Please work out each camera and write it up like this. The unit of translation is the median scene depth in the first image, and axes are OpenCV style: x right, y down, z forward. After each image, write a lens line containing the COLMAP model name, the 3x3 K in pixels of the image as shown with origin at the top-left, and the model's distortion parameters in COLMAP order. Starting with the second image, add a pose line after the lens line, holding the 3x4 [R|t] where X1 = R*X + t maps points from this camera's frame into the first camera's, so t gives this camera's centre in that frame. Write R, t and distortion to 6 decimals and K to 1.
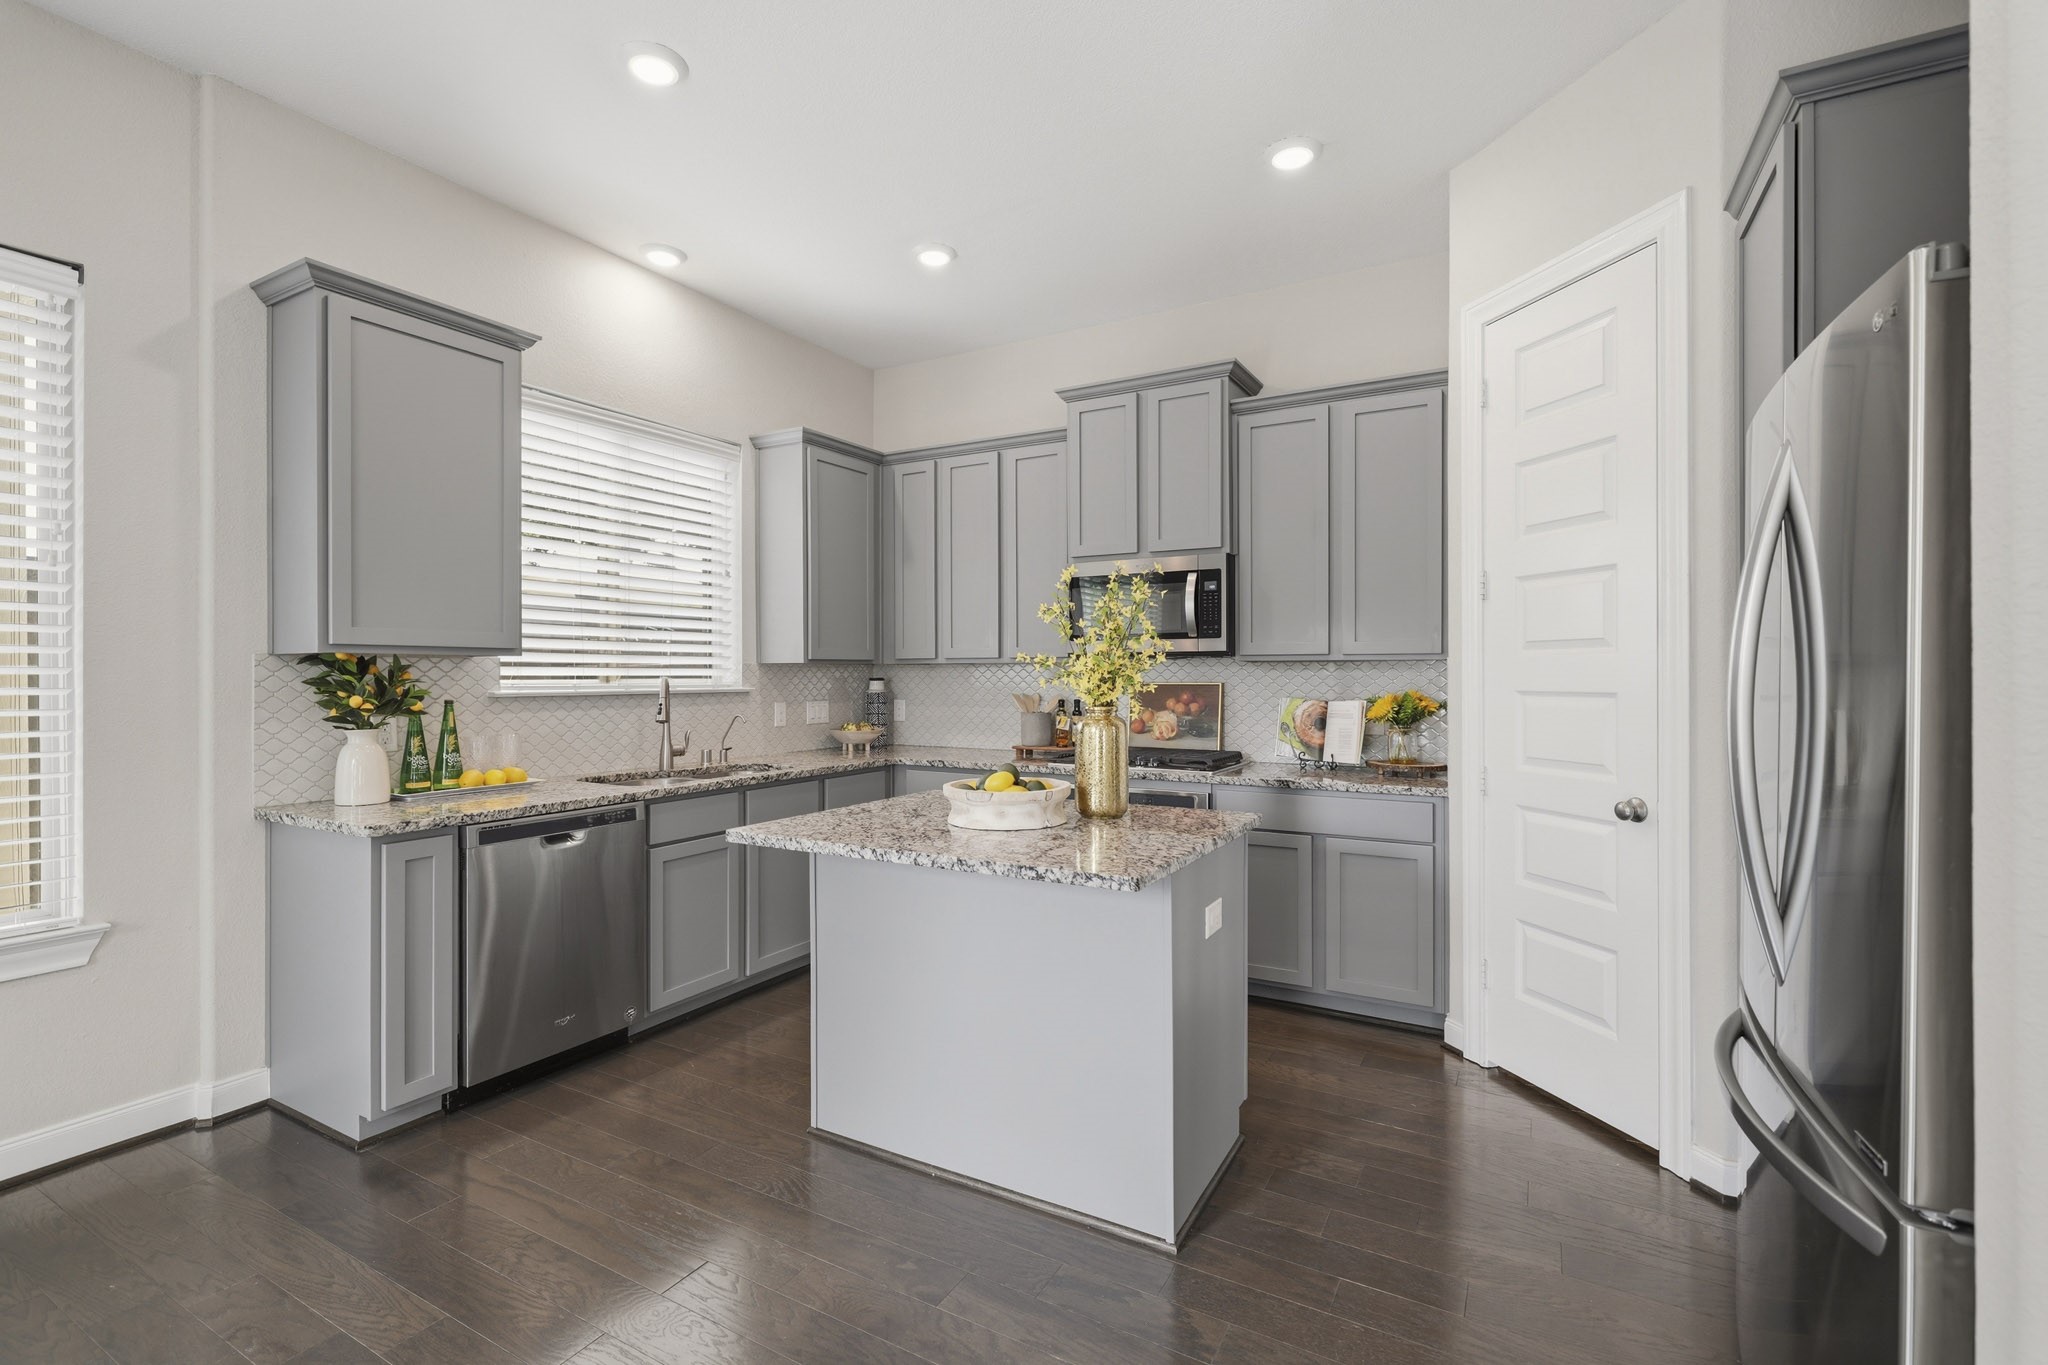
lens RADIAL K [[888.1, 0, 1024.9], [0, 888.1, 675.4], [0, 0, 1]] dist [-0.001284, -0.000097]
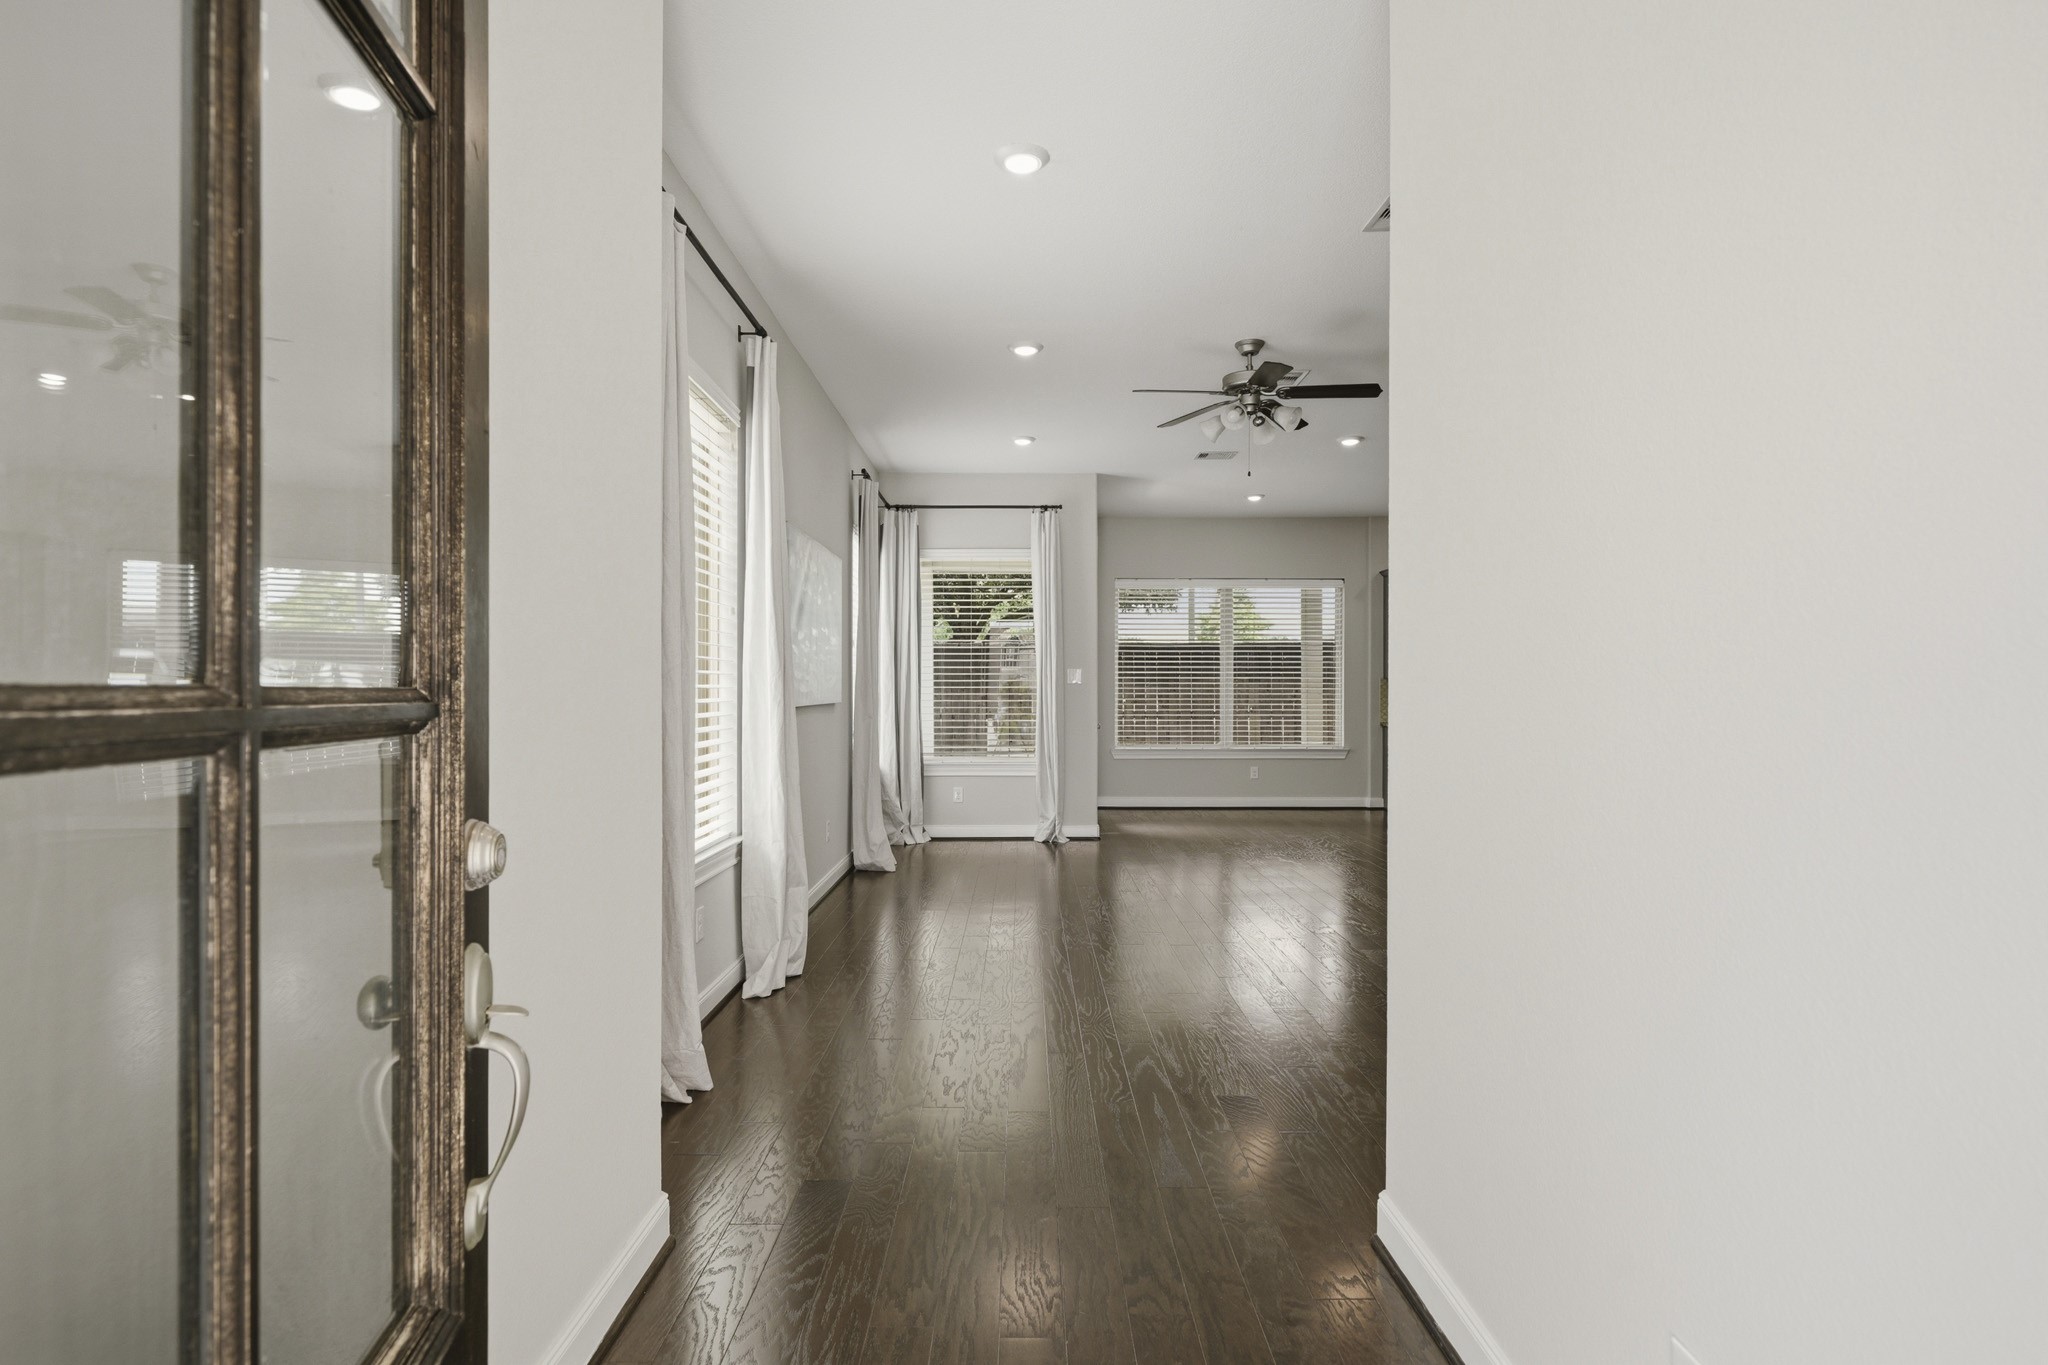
lens RADIAL K [[1051.6, 0, 1024.0], [0, 1051.6, 682.5], [0, 0, 1]] dist [0.000063, -0.000017]
pose [[0.488177, -0.012618, -0.872654, 1.423040], [0.000978, 0.999903, -0.013911, 0.033699], [0.872744, 0.005938, 0.488142, -1.545770]]
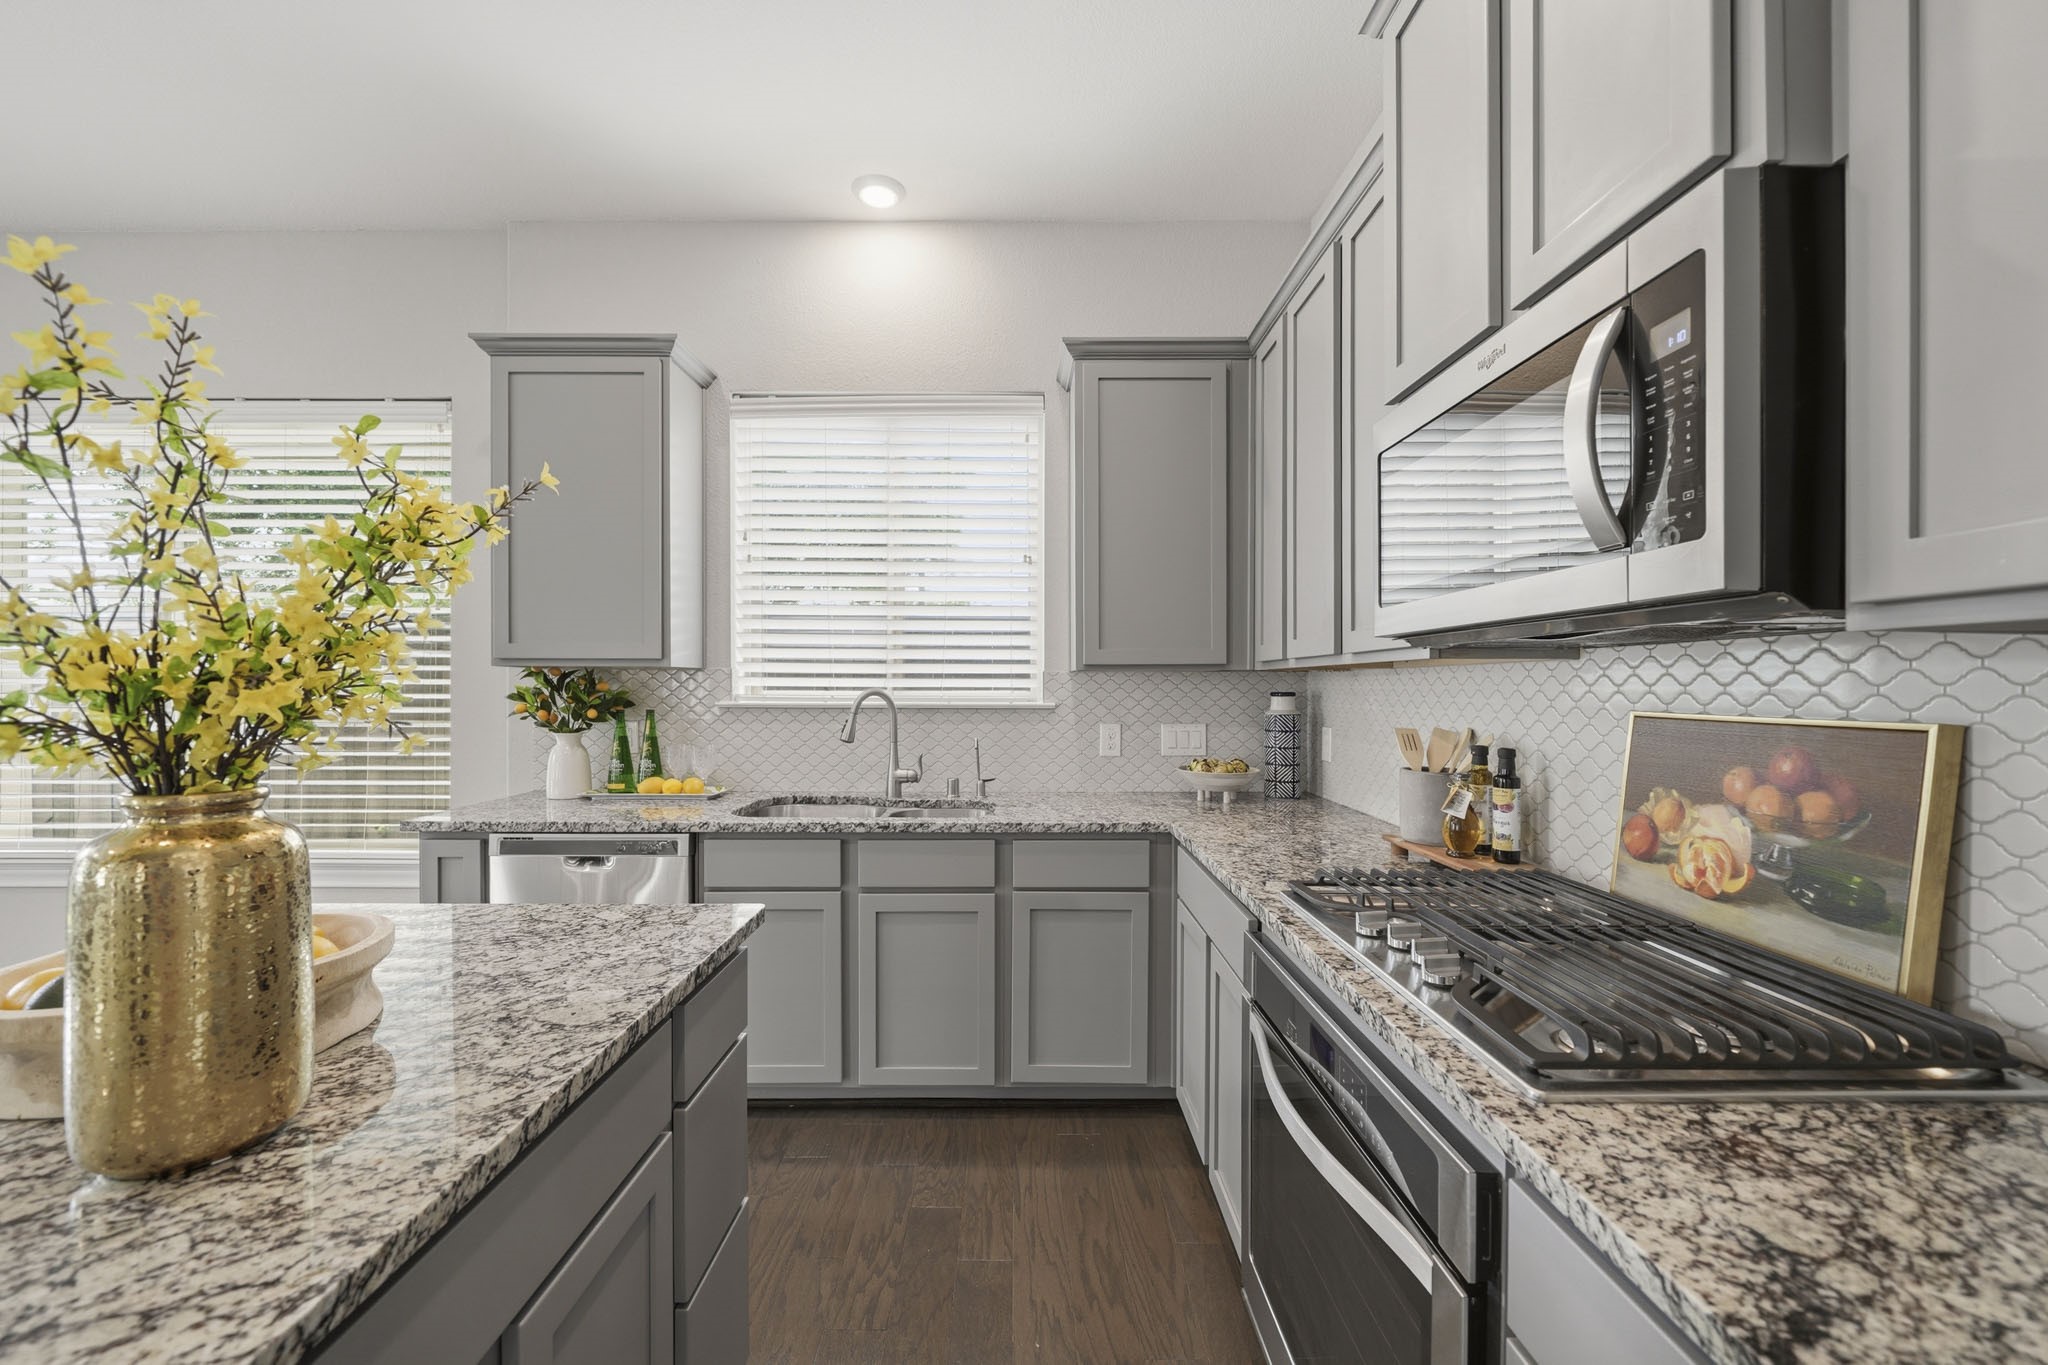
lens RADIAL K [[787.7, 0, 1027.9], [0, 787.7, 687.7], [0, 0, 1]] dist [0.000256, 0.000043]
pose [[0.496266, 0.003649, -0.868163, 0.314033], [-0.003348, 0.999992, 0.002289, -0.001243], [0.868164, 0.001771, 0.496274, 0.734851]]
